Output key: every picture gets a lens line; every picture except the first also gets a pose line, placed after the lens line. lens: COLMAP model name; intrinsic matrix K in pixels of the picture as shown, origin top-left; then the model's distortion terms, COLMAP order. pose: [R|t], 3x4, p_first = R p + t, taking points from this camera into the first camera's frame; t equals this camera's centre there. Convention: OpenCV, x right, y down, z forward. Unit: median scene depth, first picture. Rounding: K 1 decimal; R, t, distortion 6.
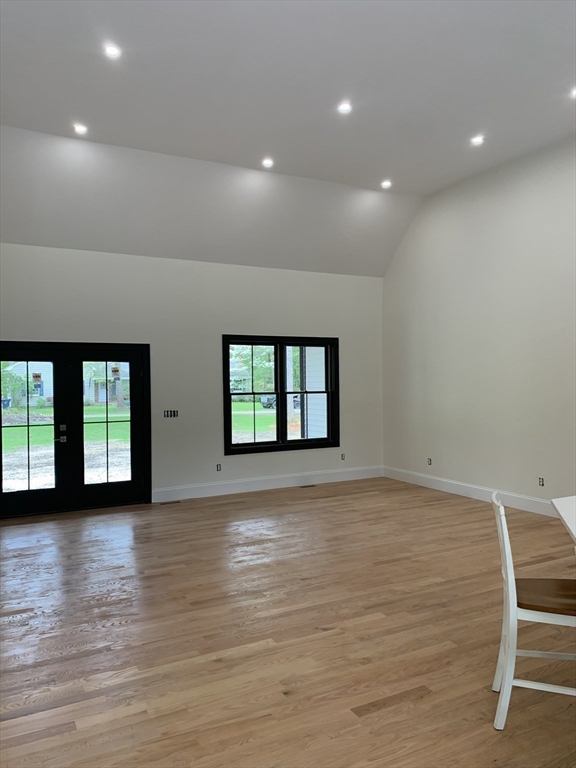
lens RADIAL K [[585.2, 0, 299.7], [0, 585.2, 388.4], [0, 0, 1]] dist [0.042941, -0.034304]
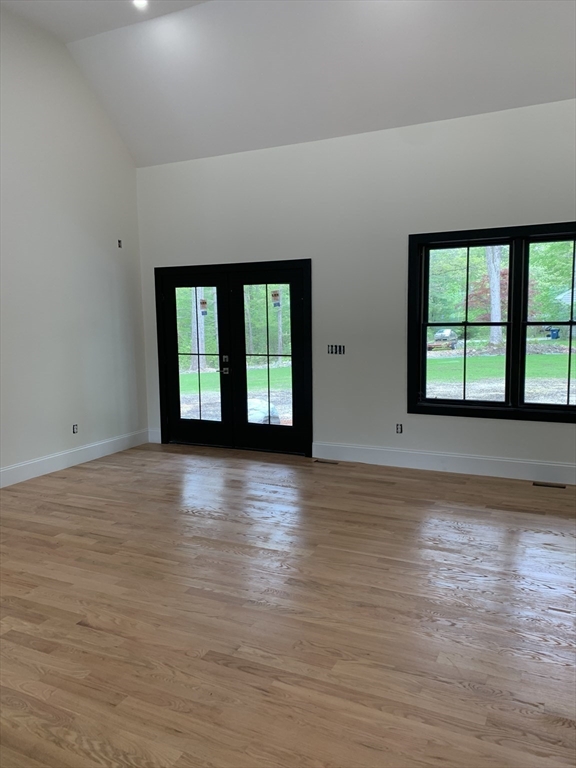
lens RADIAL K [[585.2, 0, 289.2], [0, 585.2, 385.2], [0, 0, 1]] dist [0.042941, -0.034304]
pose [[0.579482, 0.097895, -0.809084, 0.379367], [-0.004227, 0.993107, 0.117133, 0.000327], [0.814974, -0.064457, 0.575902, 0.516343]]
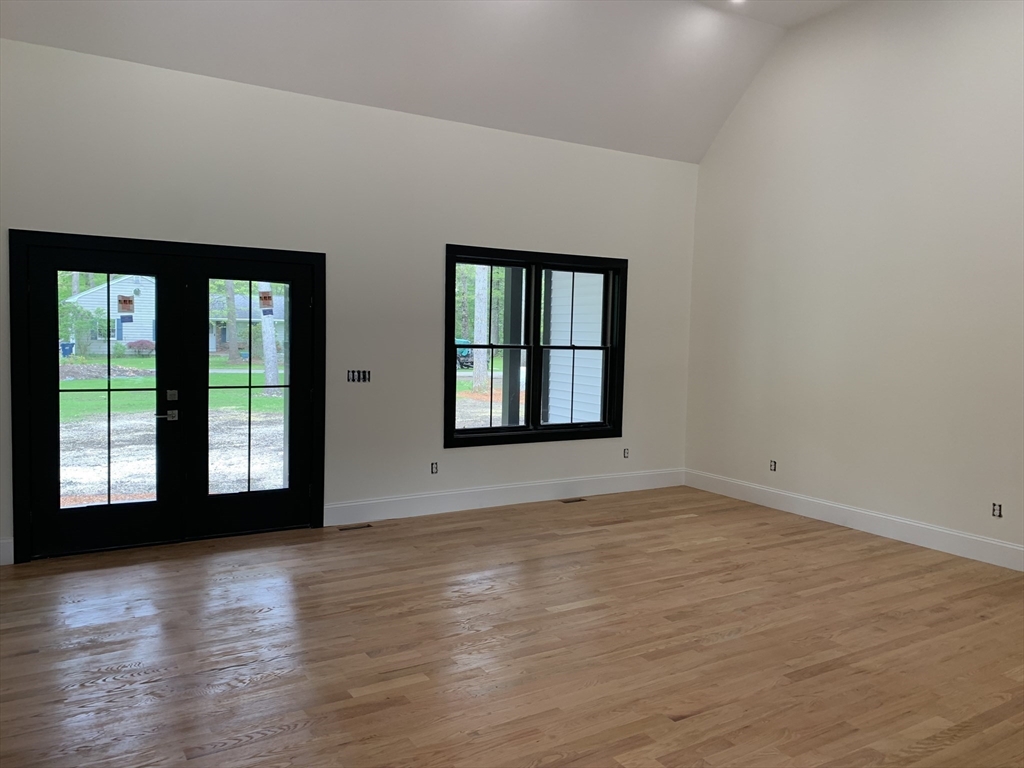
lens RADIAL K [[780.2, 0, 518.6], [0, 780.2, 377.8], [0, 0, 1]] dist [0.042941, -0.034304]
pose [[0.997787, 0.031008, 0.058823, -0.109040], [-0.033558, 0.998517, 0.042861, 0.006735], [-0.057407, -0.044740, 0.997348, 0.217998]]
